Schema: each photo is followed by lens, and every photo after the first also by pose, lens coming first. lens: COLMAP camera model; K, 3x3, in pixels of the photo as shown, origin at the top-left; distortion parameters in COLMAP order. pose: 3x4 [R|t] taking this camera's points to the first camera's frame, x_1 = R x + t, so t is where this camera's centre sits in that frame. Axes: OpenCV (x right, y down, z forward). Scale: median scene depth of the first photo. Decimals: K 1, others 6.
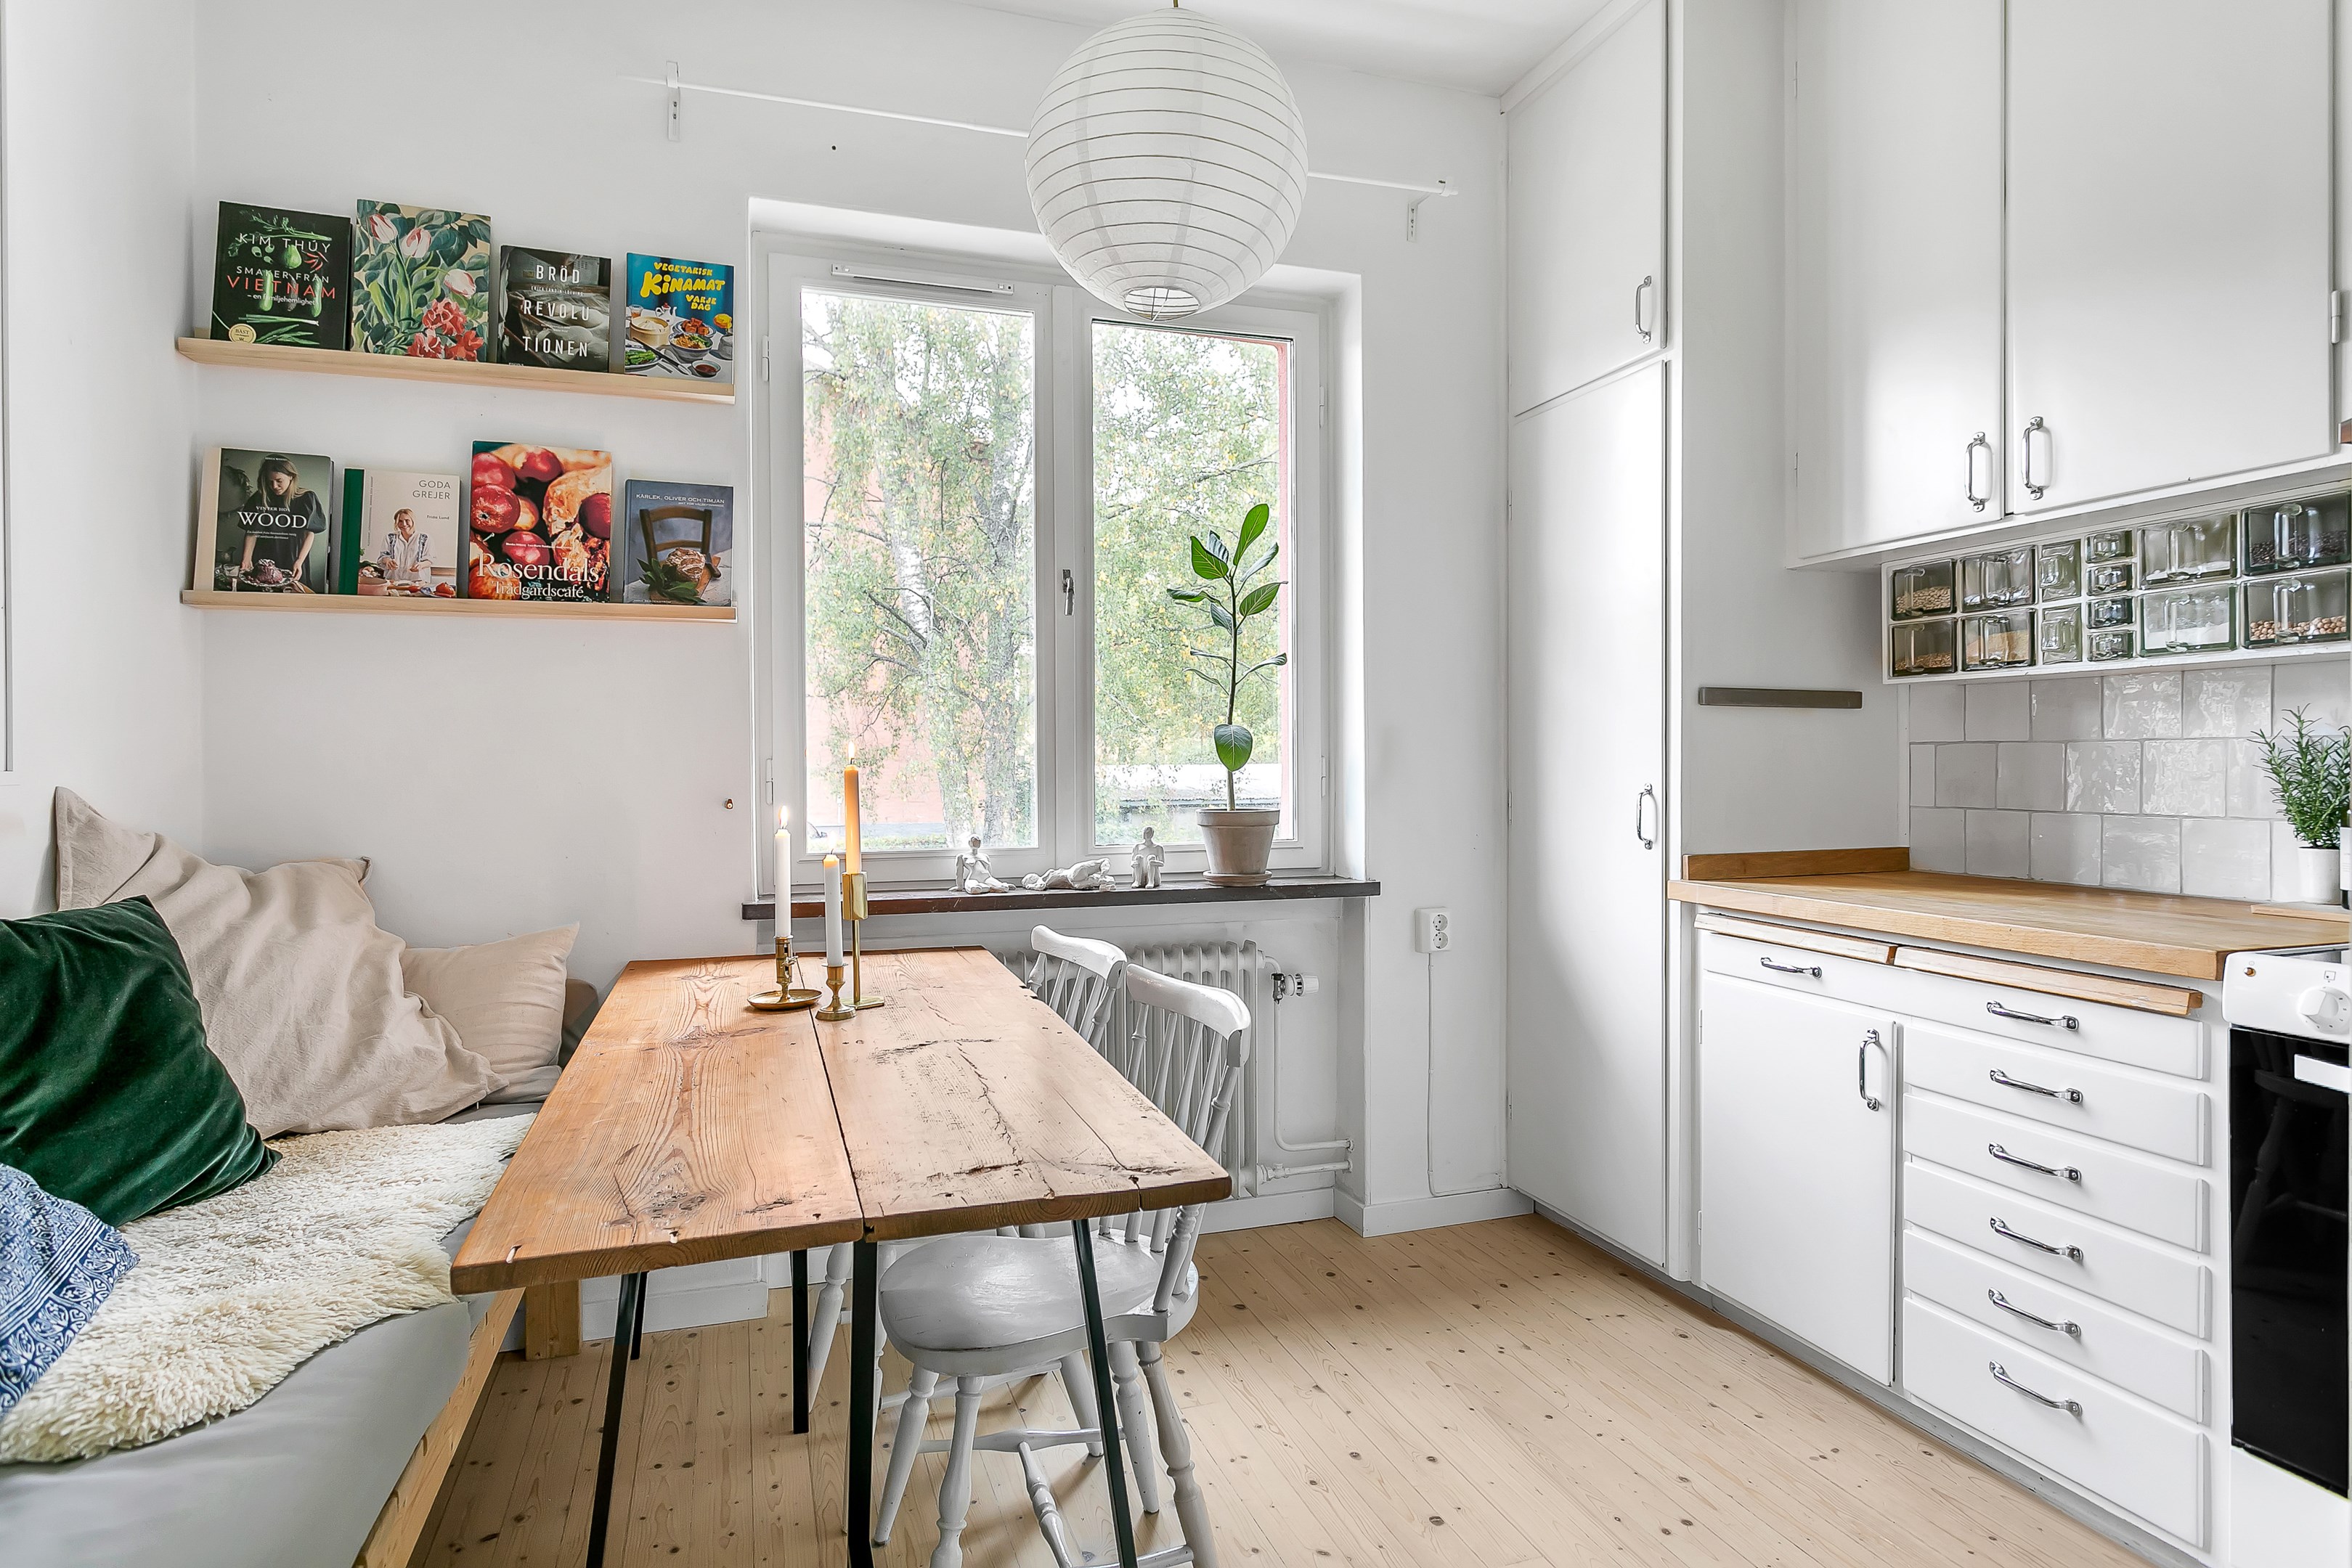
lens RADIAL K [[1269.2, 0, 1174.7], [0, 1269.2, 758.9], [0, 0, 1]] dist [0.017073, -0.000774]
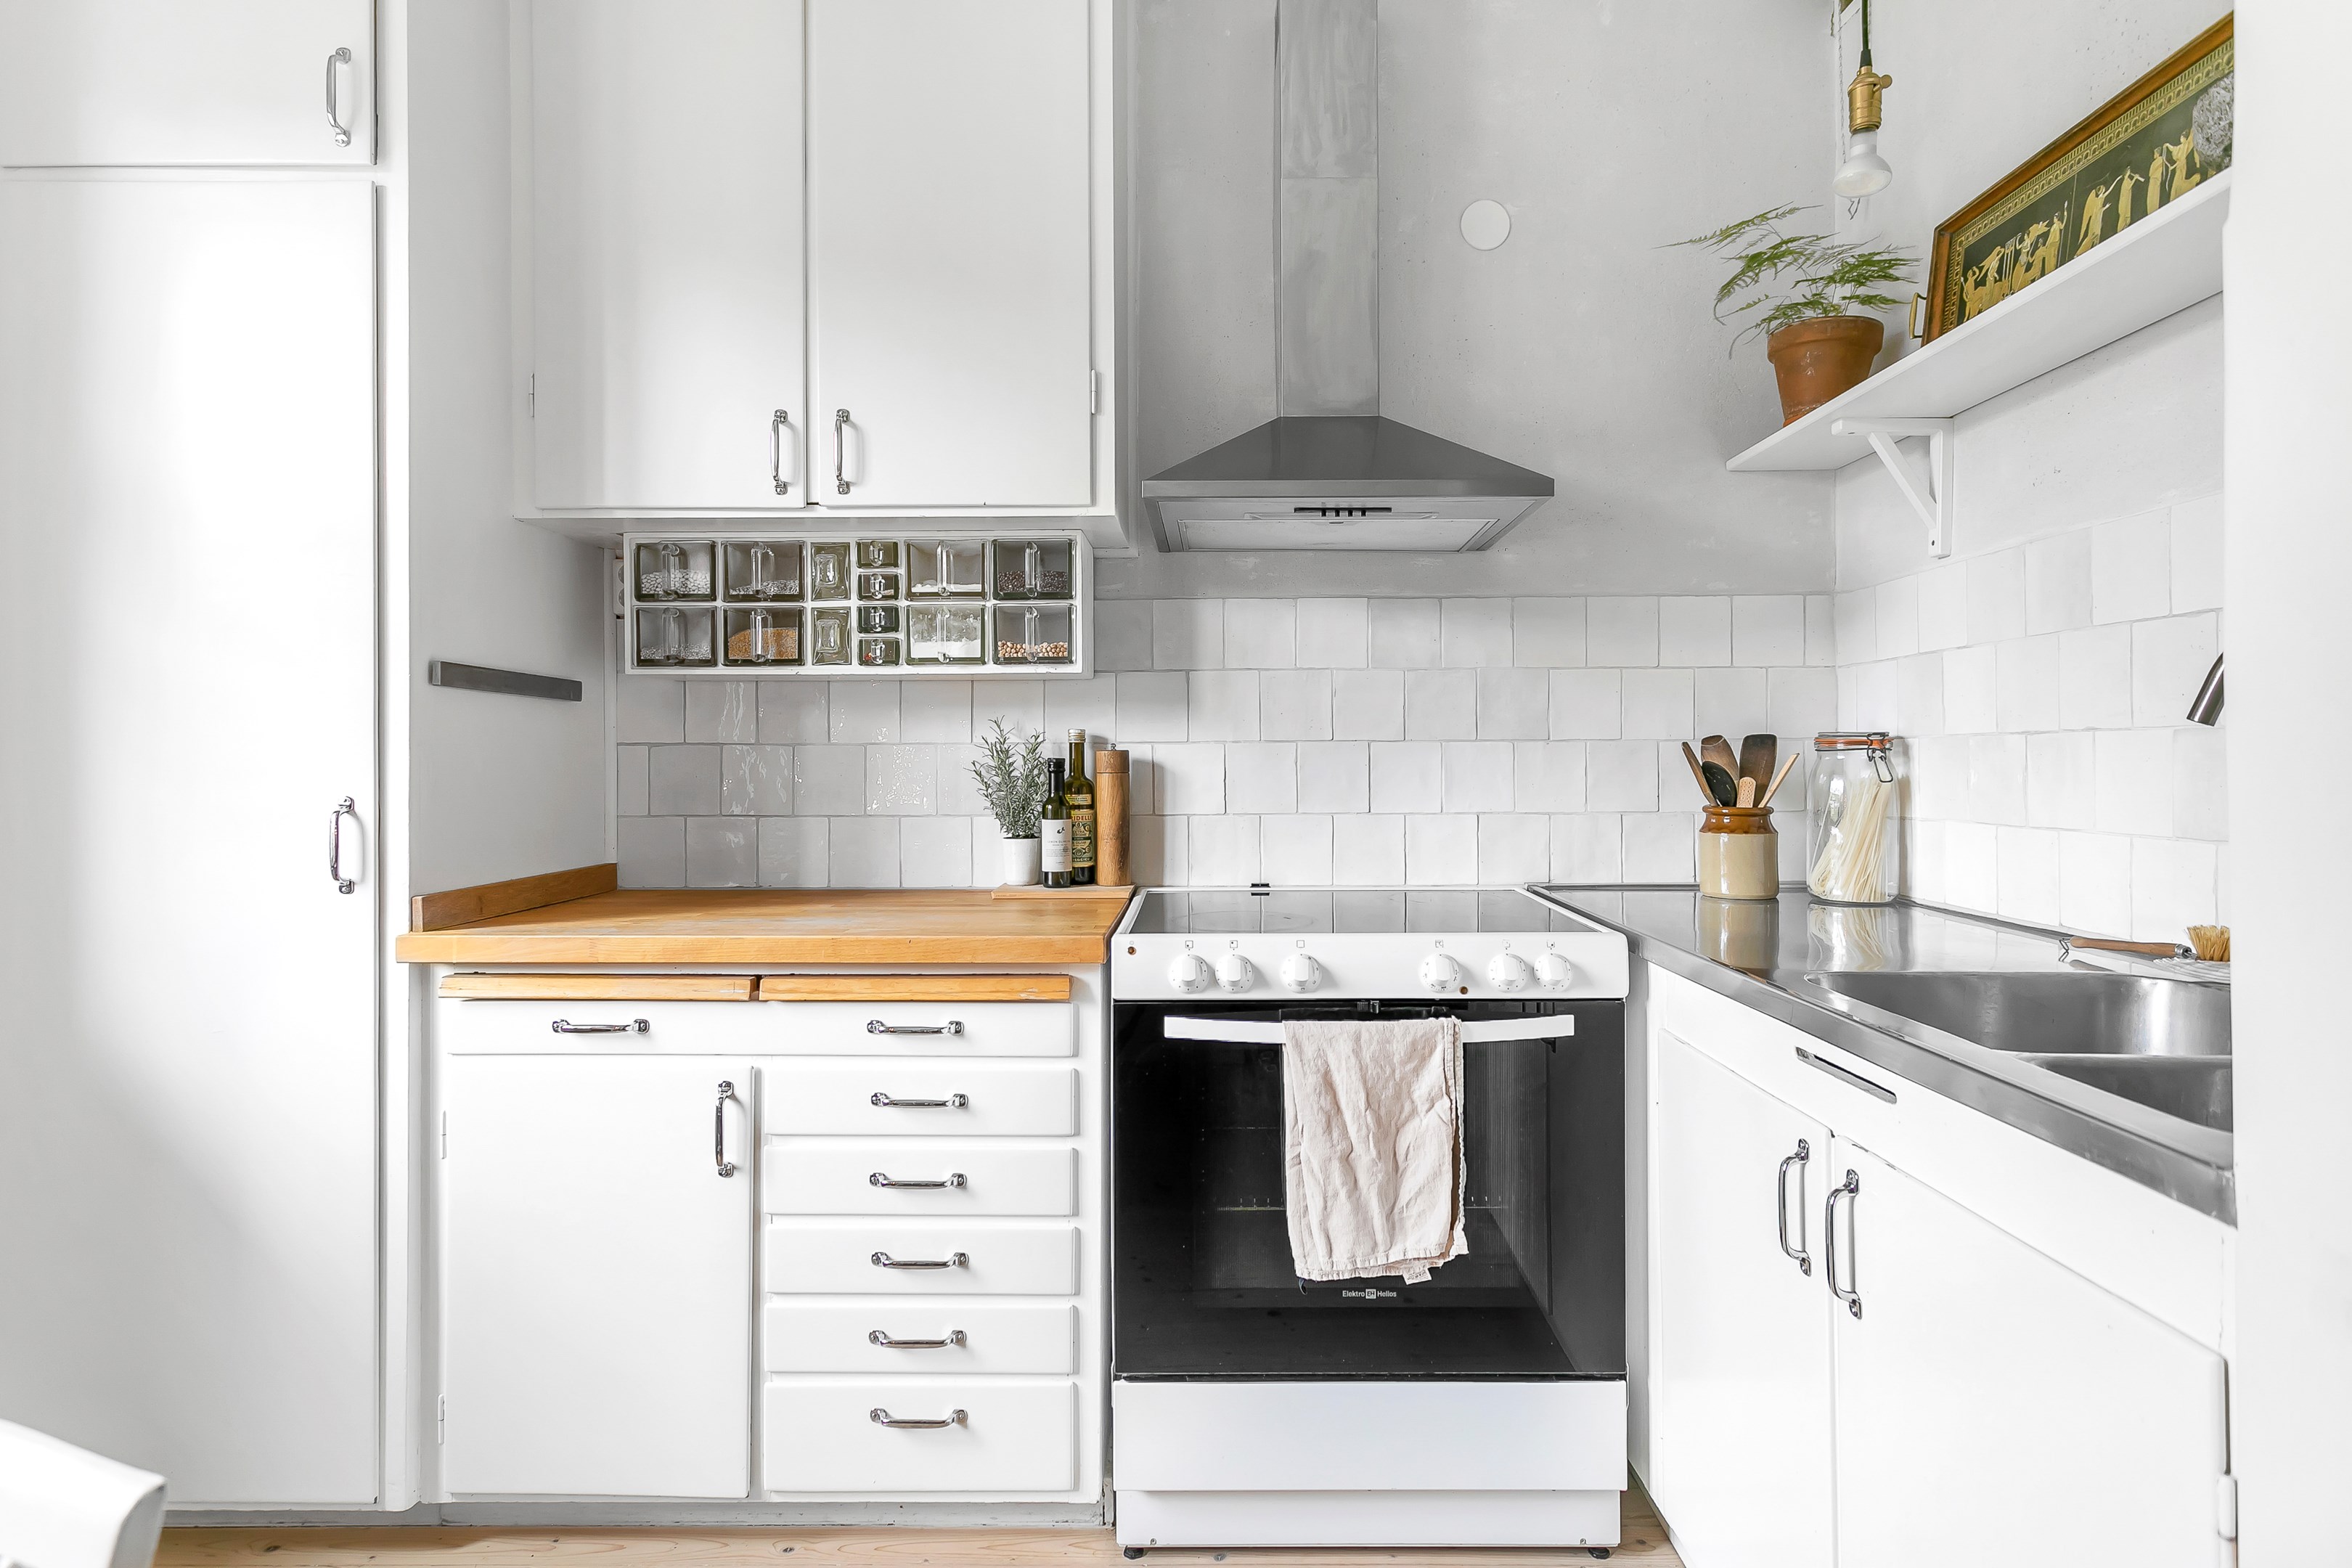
lens RADIAL K [[1269.4, 0, 1174.7], [0, 1269.4, 758.9], [0, 0, 1]] dist [0.017073, -0.000774]
pose [[0.336687, 0.005959, 0.941598, -0.124826], [-0.001492, 0.999982, -0.005795, 0.002598], [-0.941615, 0.000546, 0.336690, 0.368724]]
